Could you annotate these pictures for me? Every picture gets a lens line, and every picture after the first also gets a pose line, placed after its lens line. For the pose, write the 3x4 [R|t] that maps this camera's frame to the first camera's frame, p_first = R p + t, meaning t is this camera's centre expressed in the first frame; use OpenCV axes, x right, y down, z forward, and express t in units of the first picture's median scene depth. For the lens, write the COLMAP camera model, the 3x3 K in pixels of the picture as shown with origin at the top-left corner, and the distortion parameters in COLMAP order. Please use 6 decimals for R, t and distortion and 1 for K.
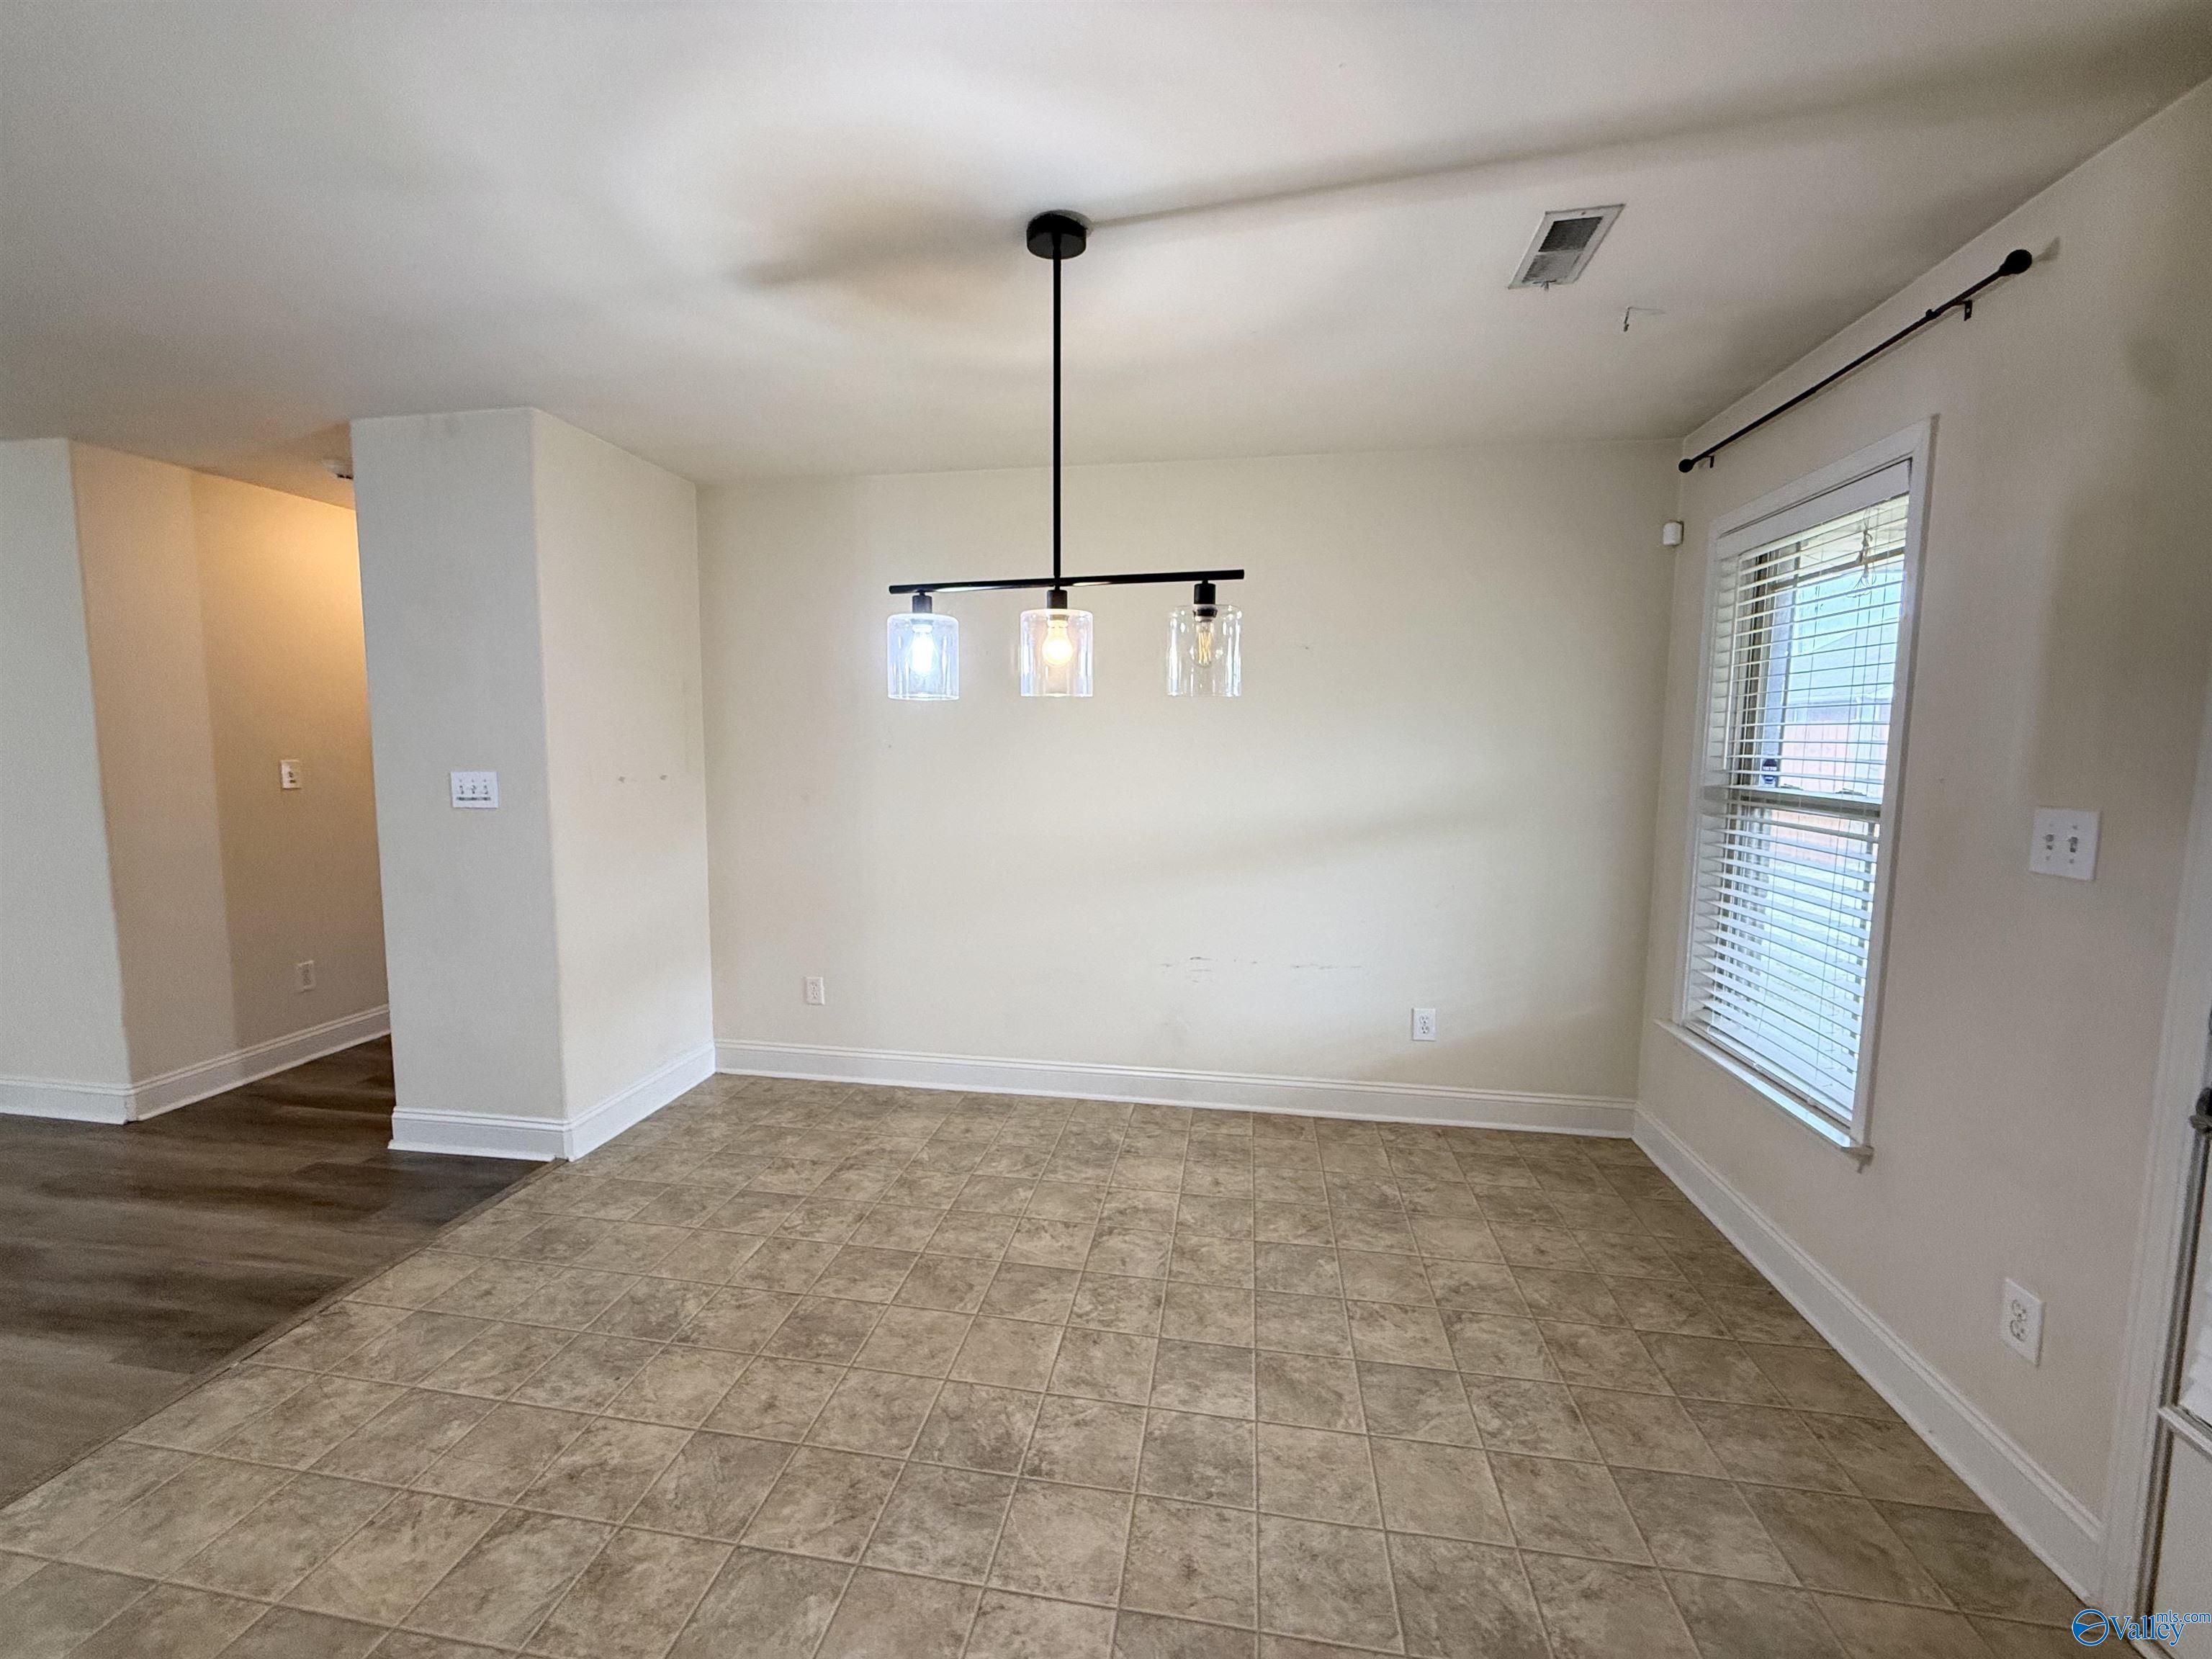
lens RADIAL K [[883.6, 0, 1097.8], [0, 883.6, 828.7], [0, 0, 1]] dist [0.002115, 0.000273]
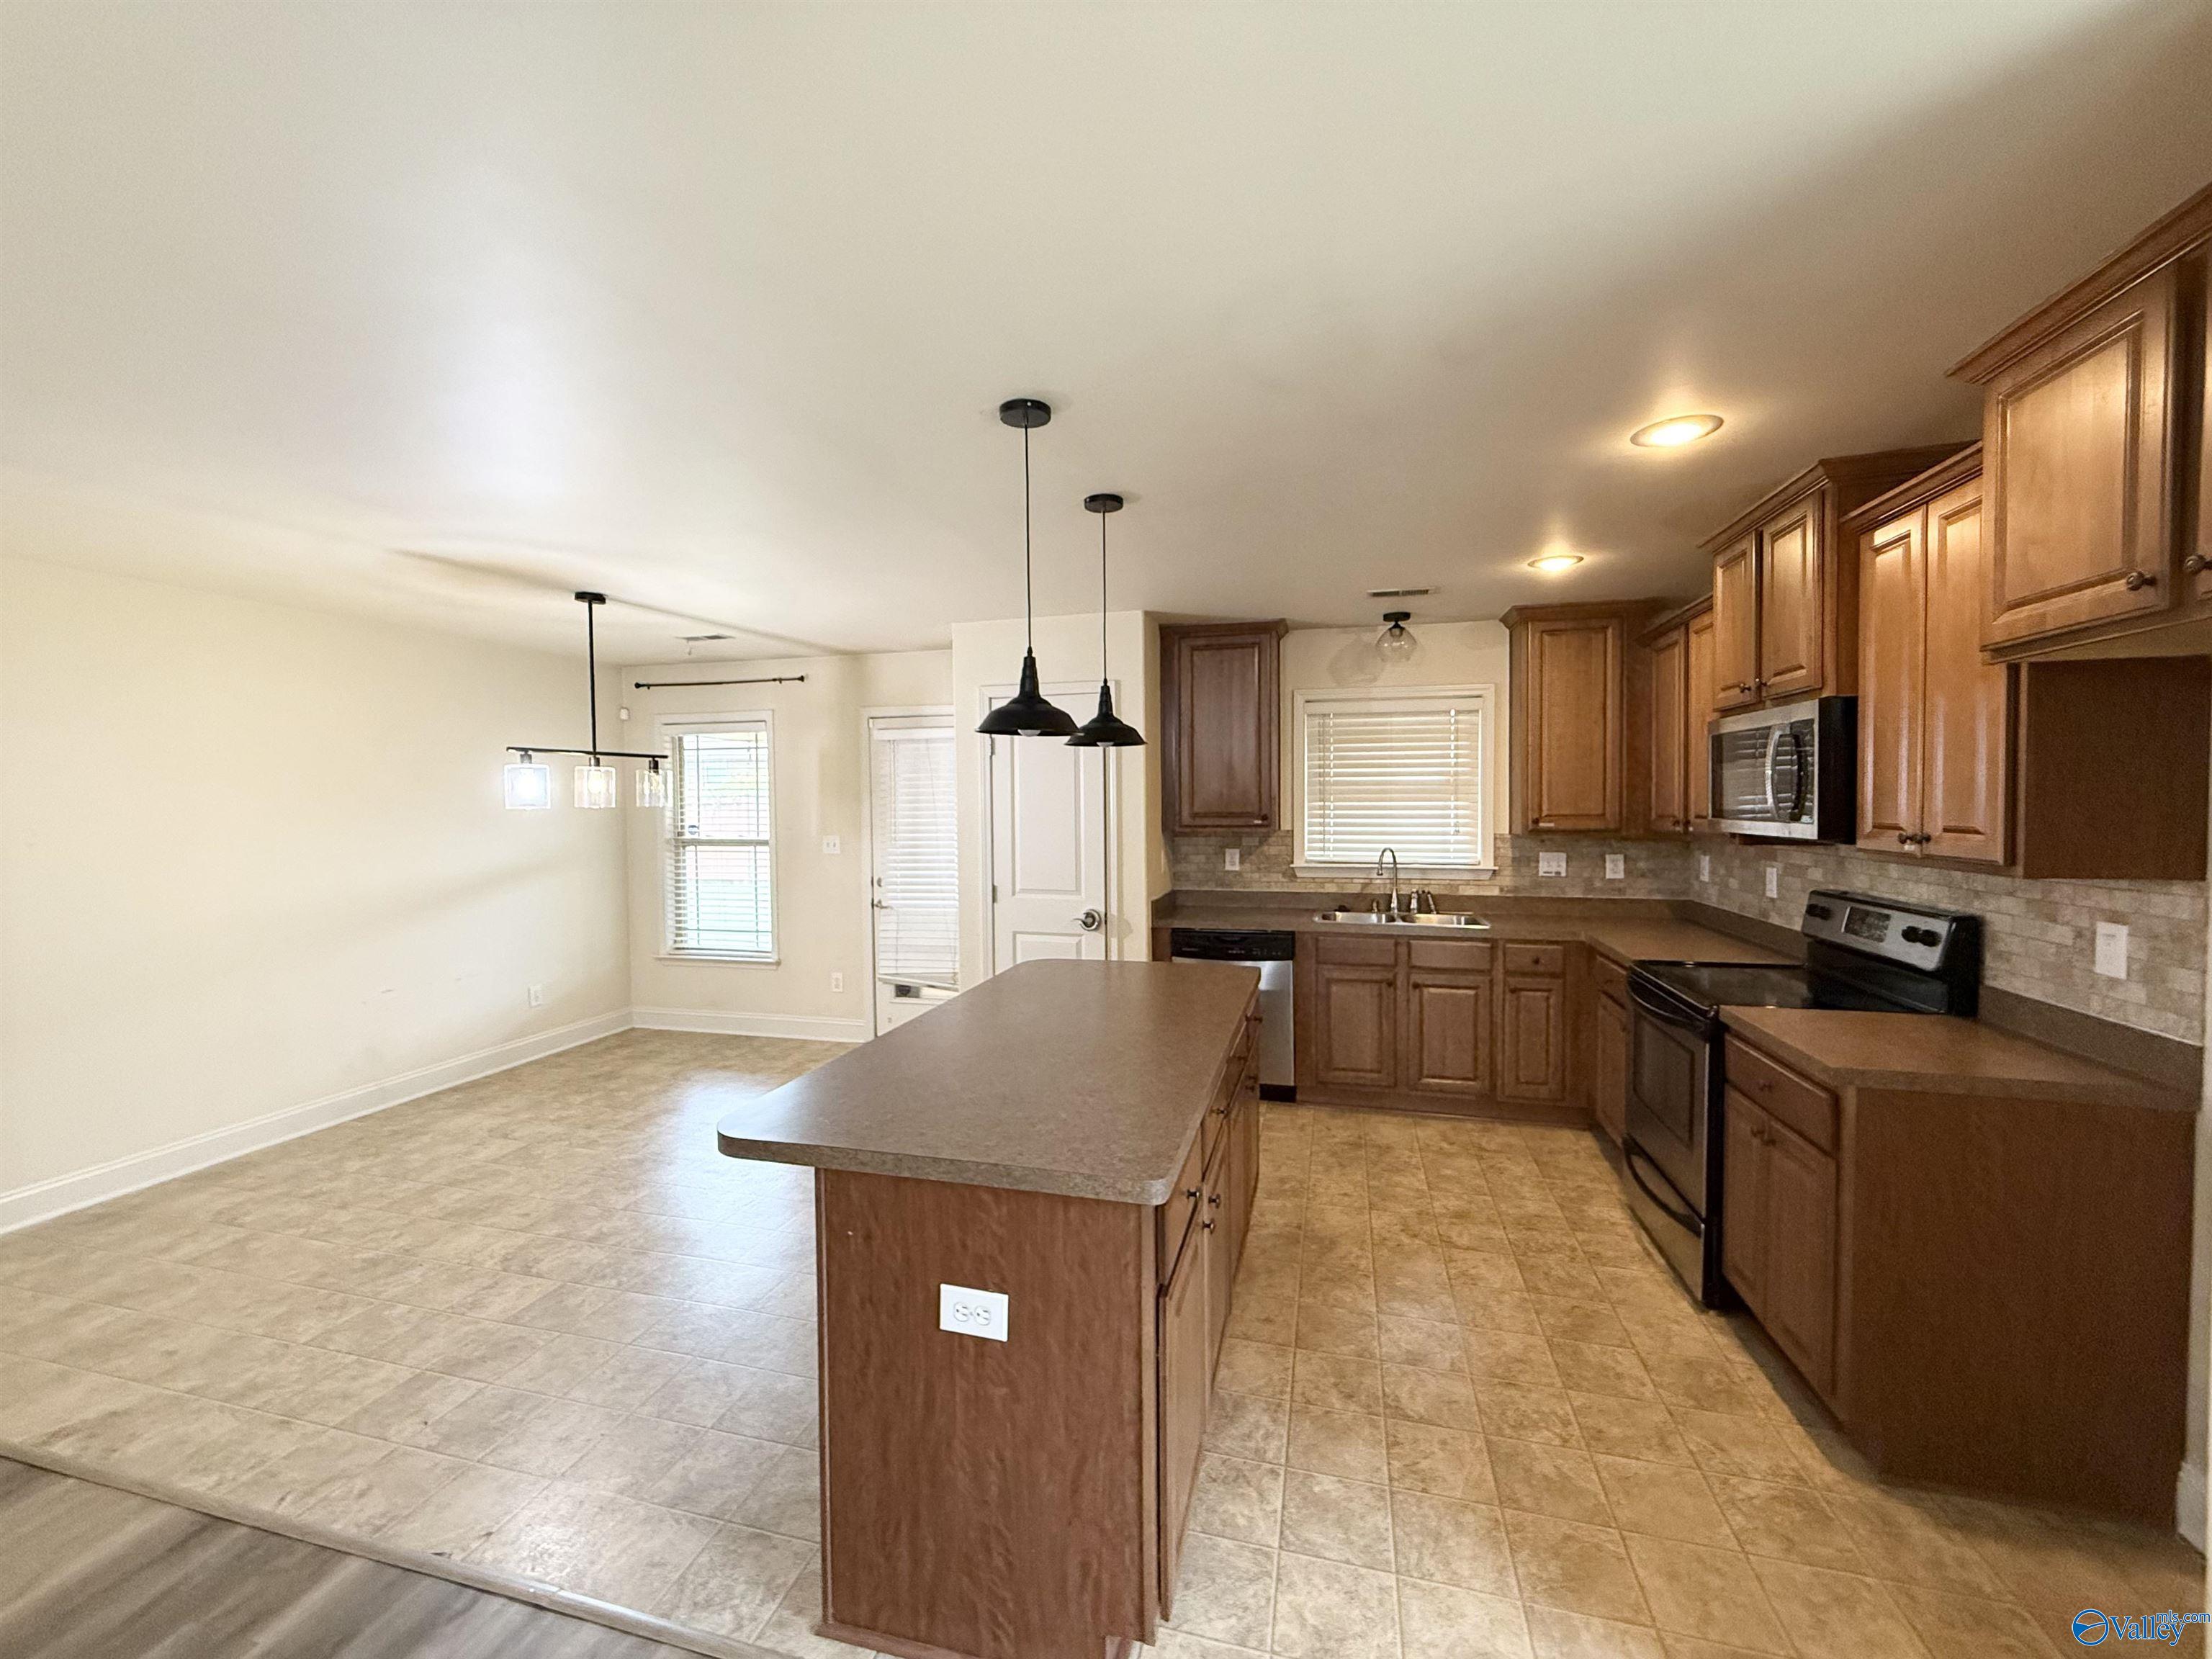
lens RADIAL K [[883.6, 0, 1100.9], [0, 883.6, 827.5], [0, 0, 1]] dist [0.002115, 0.000273]
pose [[0.096128, -0.038087, 0.994640, -1.426817], [0.109834, 0.993571, 0.027431, -0.018770], [-0.989291, 0.106608, 0.099693, -0.270613]]
